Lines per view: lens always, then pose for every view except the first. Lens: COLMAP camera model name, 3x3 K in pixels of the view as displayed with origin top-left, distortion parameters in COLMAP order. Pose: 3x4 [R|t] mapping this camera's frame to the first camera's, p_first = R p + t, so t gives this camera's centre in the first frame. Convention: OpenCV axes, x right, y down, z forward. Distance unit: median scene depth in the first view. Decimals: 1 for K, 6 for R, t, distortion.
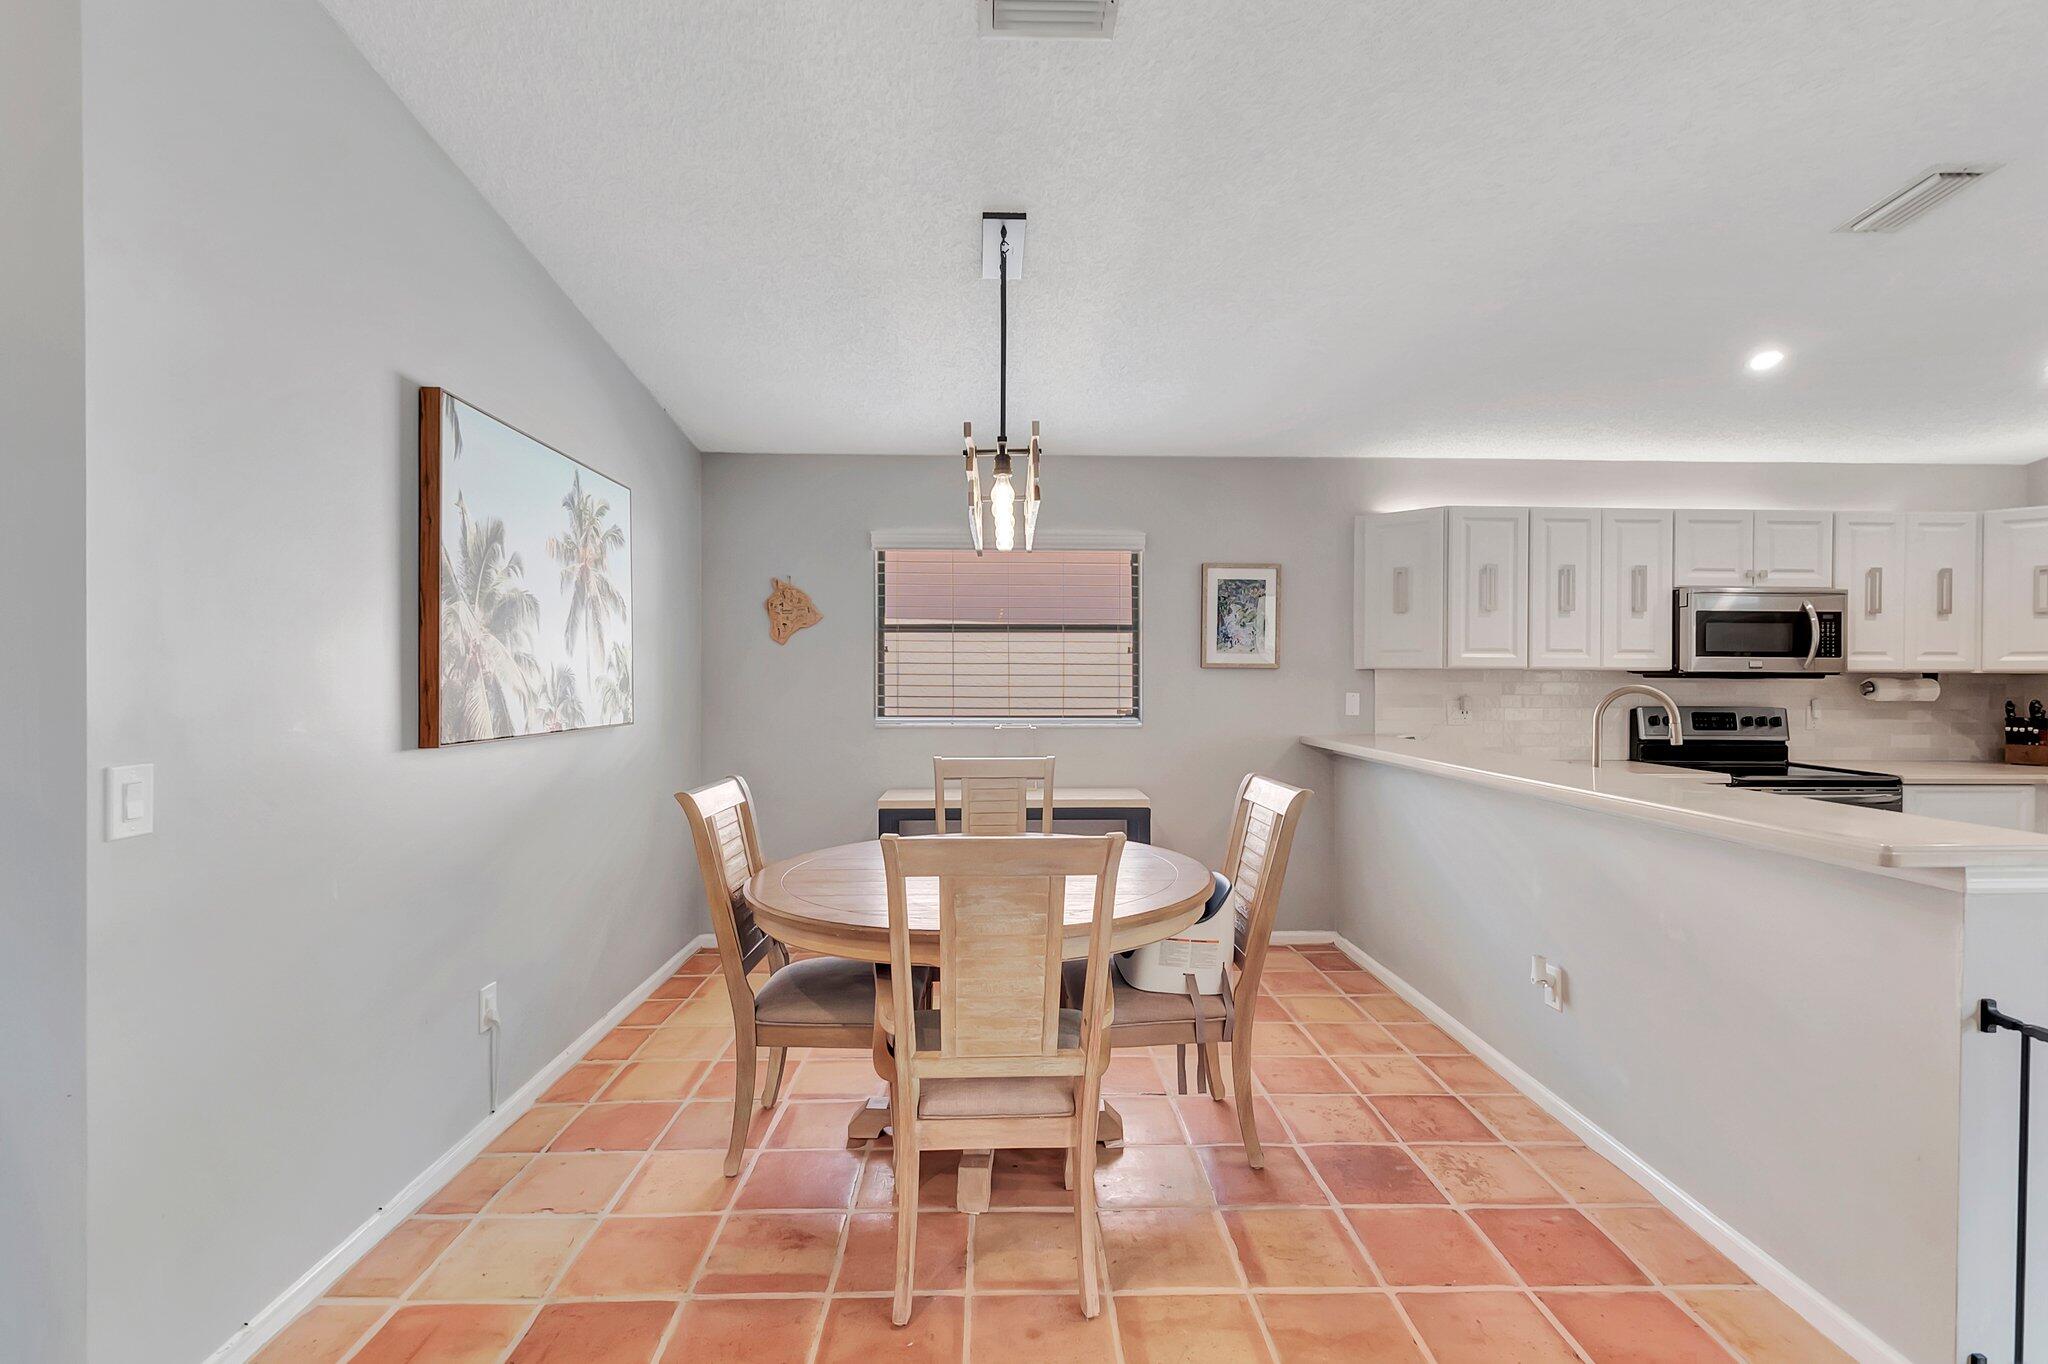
lens RADIAL K [[918.6, 0, 1013.4], [0, 918.6, 670.5], [0, 0, 1]] dist [0.000741, -0.000188]
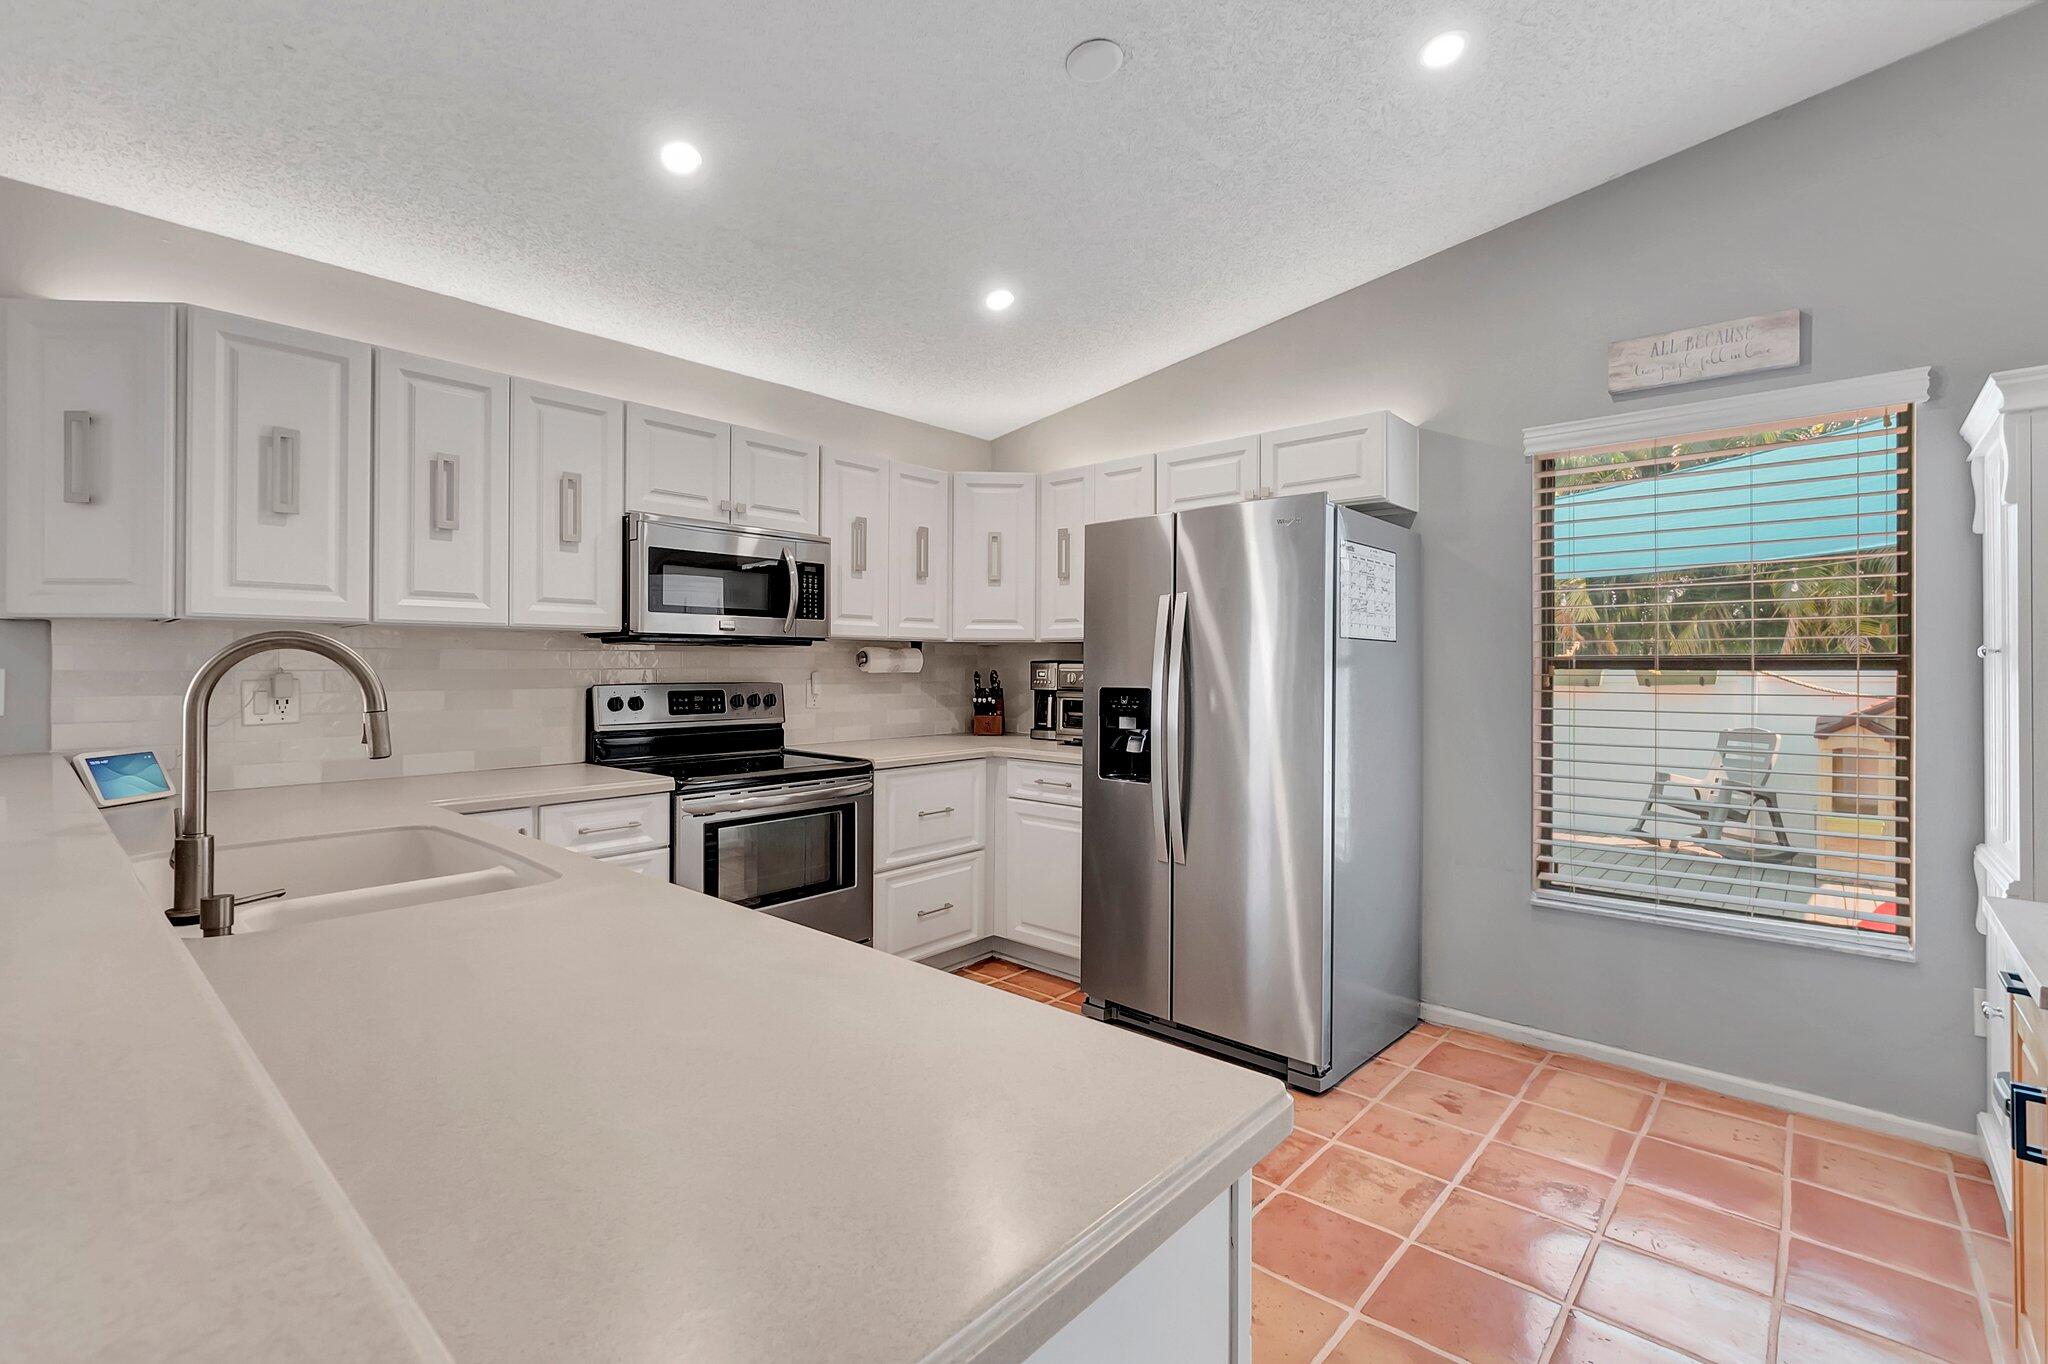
lens RADIAL K [[904.0, 0, 1024.4], [0, 904.0, 662.2], [0, 0, 1]] dist [0.001489, -0.000587]
pose [[0.683796, -0.002790, 0.729668, 0.436322], [-0.000569, 0.999990, 0.004358, 0.020483], [-0.729673, -0.003395, 0.683787, 0.316967]]
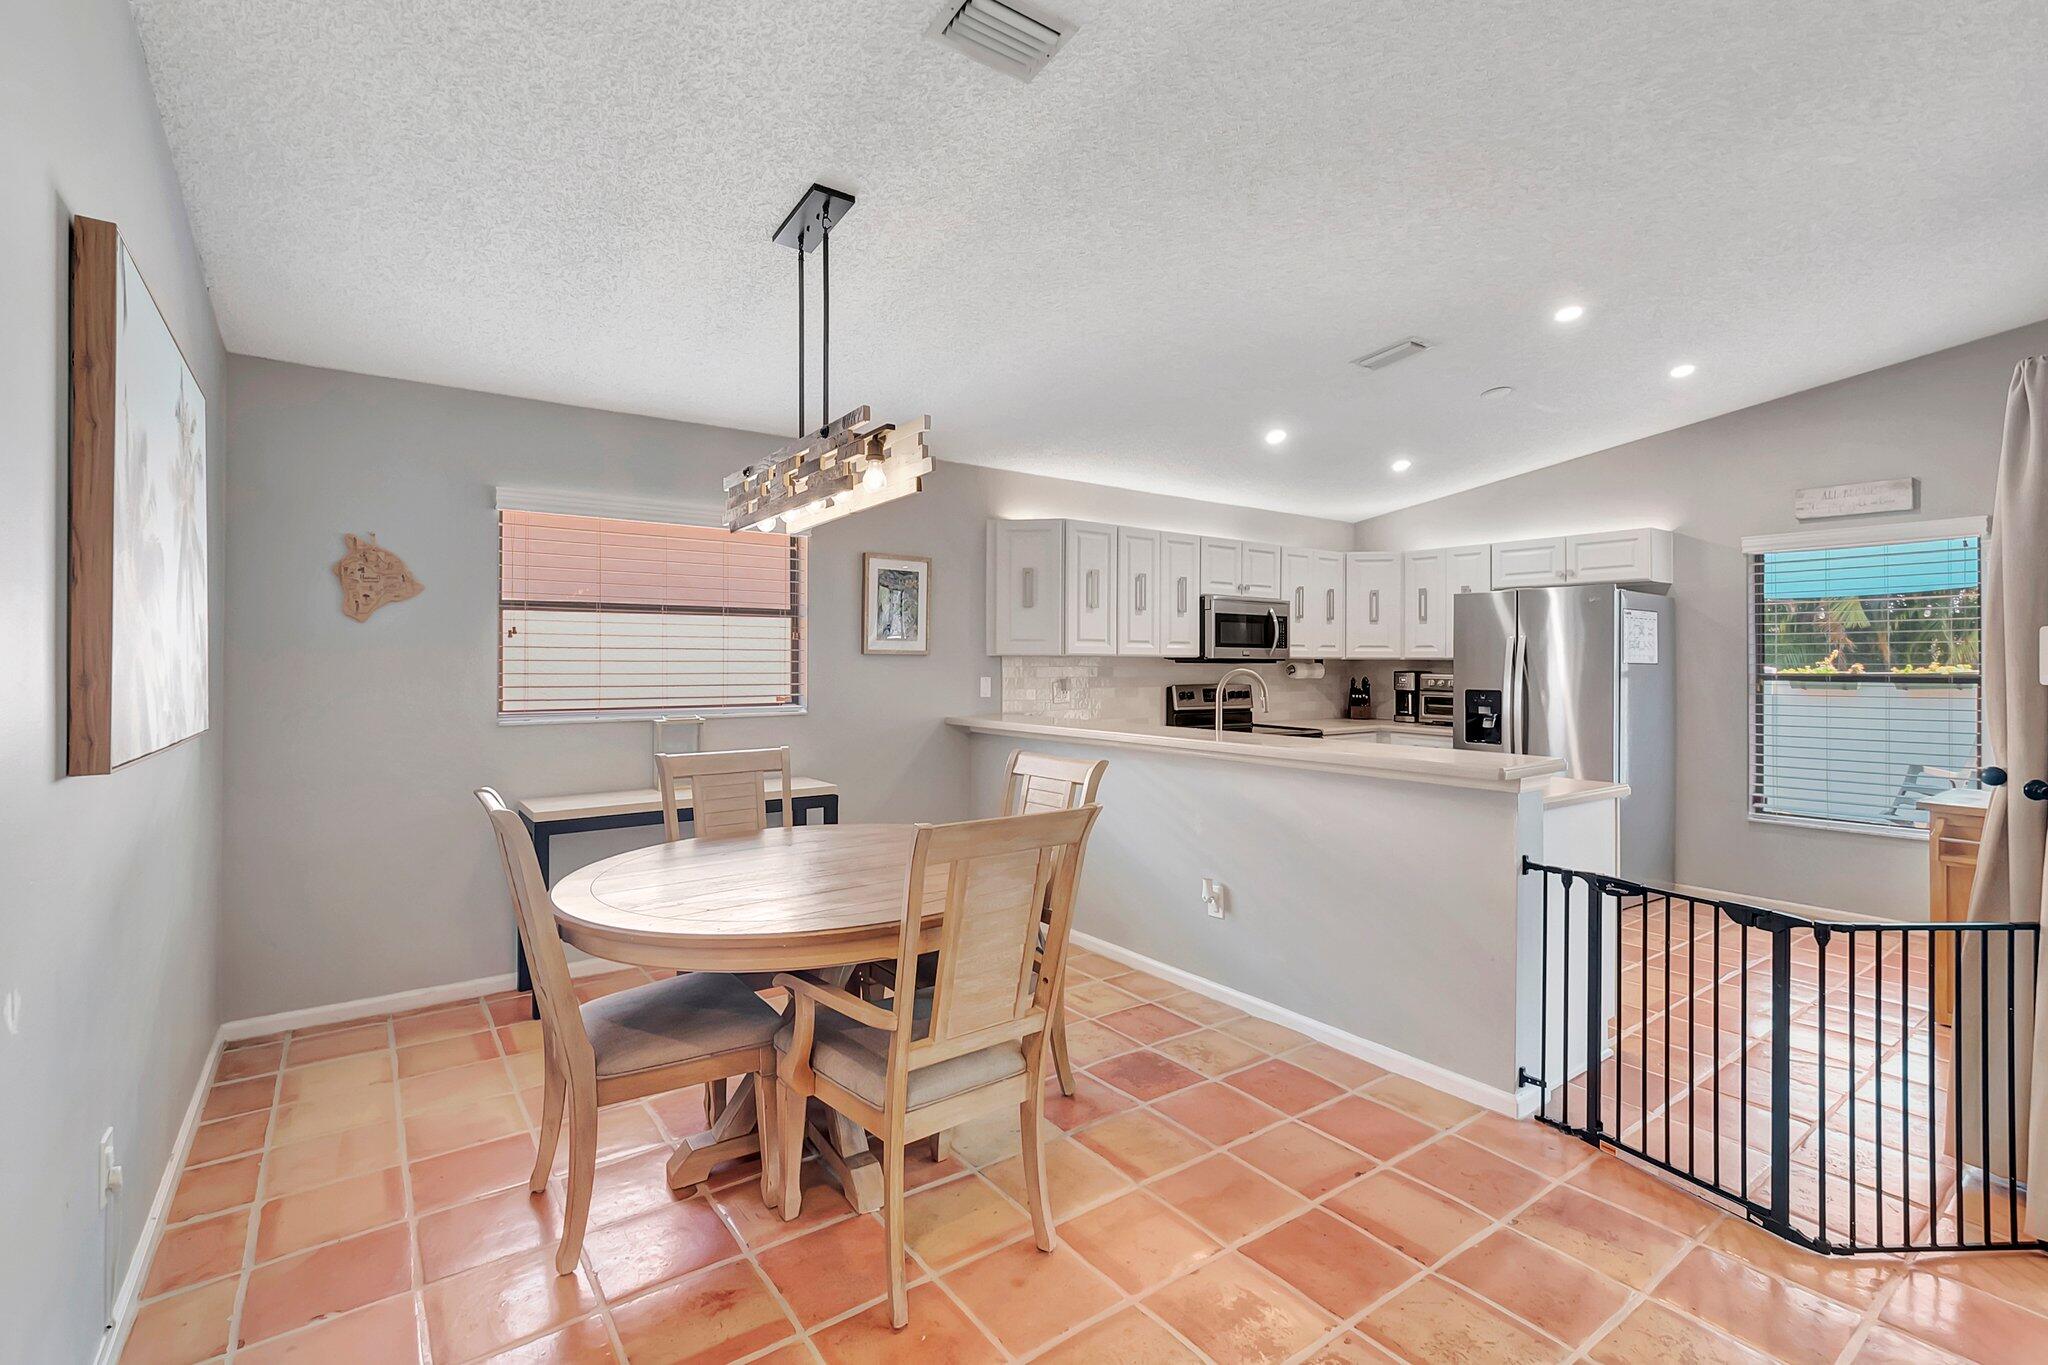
lens RADIAL K [[931.6, 0, 1025.8], [0, 931.6, 642.6], [0, 0, 1]] dist [0.000917, -0.000671]
pose [[0.821634, 0.010537, 0.569918, -0.258420], [-0.003196, 0.999899, -0.013880, -0.001834], [-0.570007, 0.009583, 0.821584, 0.044230]]
